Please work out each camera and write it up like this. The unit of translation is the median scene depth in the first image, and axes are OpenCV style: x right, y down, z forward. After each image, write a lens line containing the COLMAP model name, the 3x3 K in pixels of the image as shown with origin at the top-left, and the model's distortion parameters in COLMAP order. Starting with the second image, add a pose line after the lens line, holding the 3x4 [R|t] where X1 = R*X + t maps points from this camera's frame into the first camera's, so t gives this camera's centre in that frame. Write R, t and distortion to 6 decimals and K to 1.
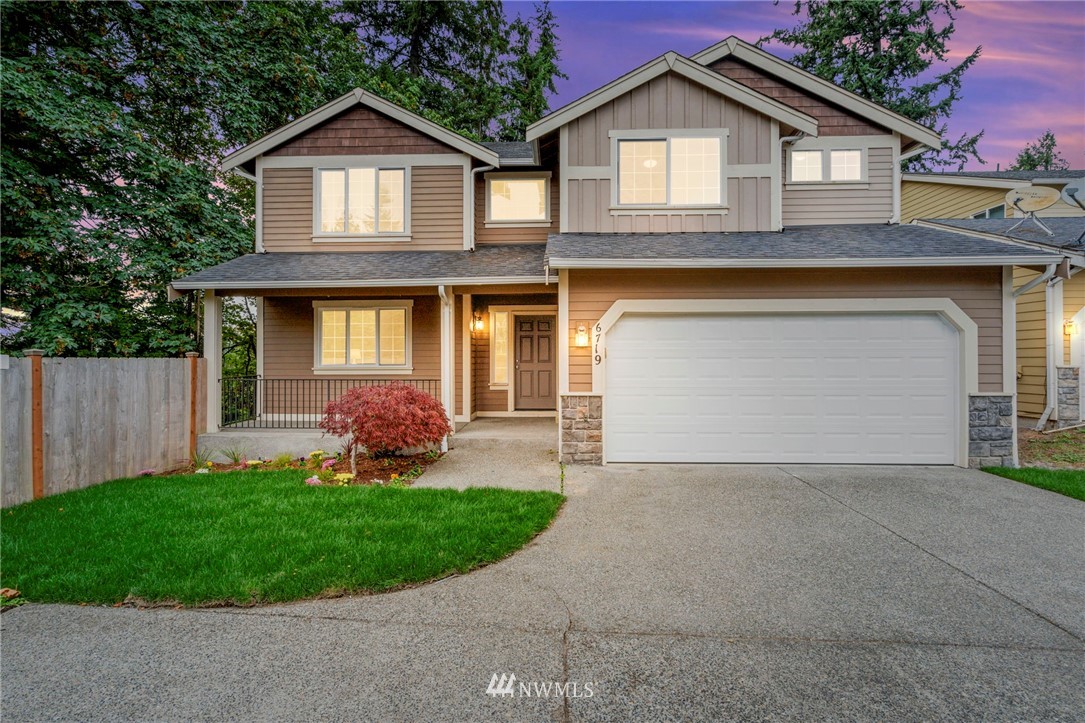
lens RADIAL K [[505.3, 0, 544.3], [0, 505.3, 359.9], [0, 0, 1]] dist [0.000286, -0.000273]
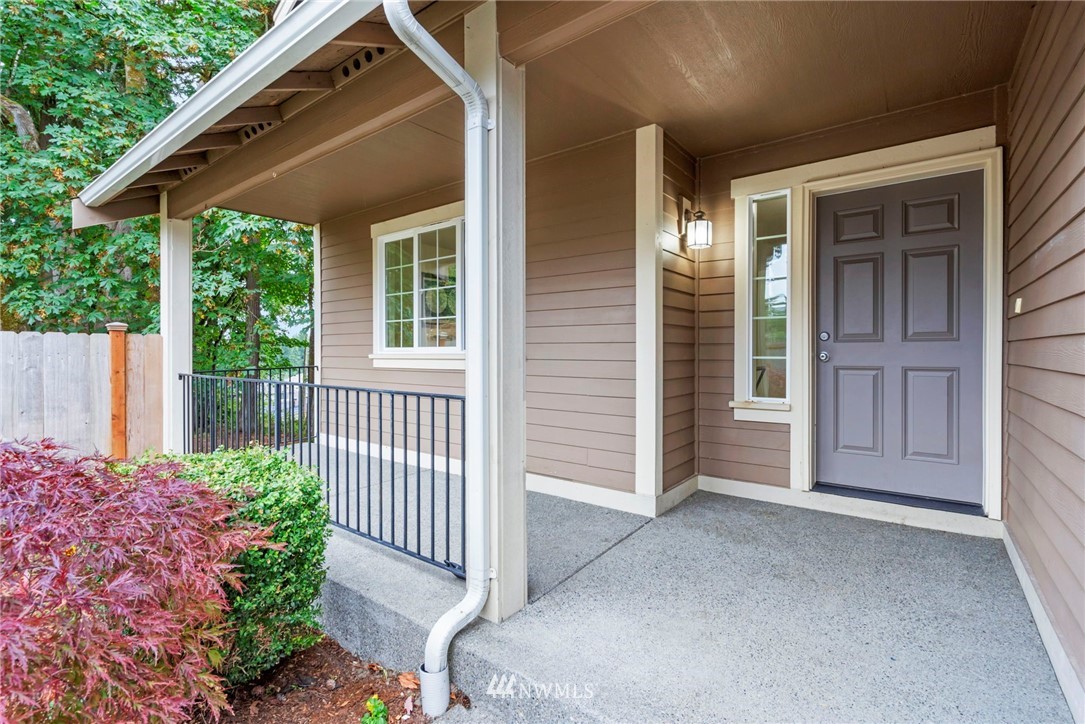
lens RADIAL K [[505.3, 0, 543.5], [0, 505.3, 358.6], [0, 0, 1]] dist [0.000286, -0.000273]
pose [[0.825307, 0.010782, -0.564581, -0.018380], [-0.002637, 0.999880, 0.015241, 0.011062], [0.564678, -0.011090, 0.825237, 0.632529]]
